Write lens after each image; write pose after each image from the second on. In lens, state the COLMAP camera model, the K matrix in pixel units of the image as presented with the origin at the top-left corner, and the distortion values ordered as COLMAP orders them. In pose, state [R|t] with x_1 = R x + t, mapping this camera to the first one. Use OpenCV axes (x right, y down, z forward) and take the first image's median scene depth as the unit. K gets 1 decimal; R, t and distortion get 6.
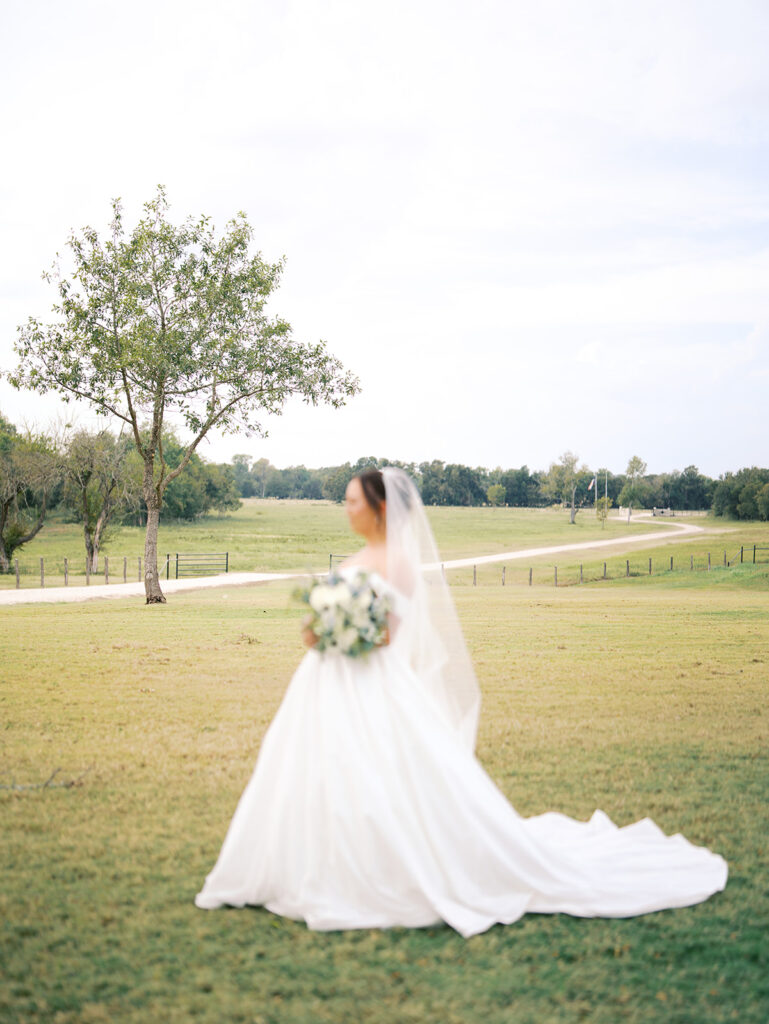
lens RADIAL K [[1615.2, 0, 384.5], [0, 1615.2, 512.0], [0, 0, 1]] dist [-0.169554, 1.353255]
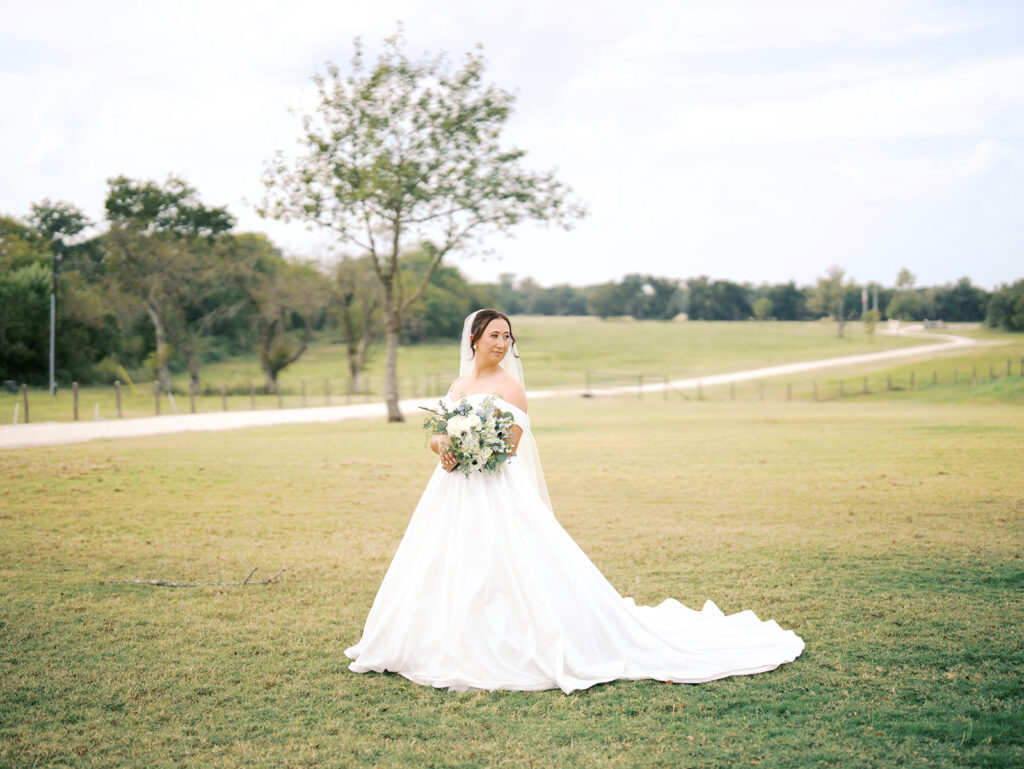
lens RADIAL K [[1615.2, 0, 510.8], [0, 1615.2, 336.3], [0, 0, 1]] dist [-0.169554, 1.353255]
pose [[0.996334, -0.013232, -0.084523, 0.055550], [0.013588, 0.999901, 0.003636, -0.006022], [0.084466, -0.004772, 0.996415, -0.094882]]
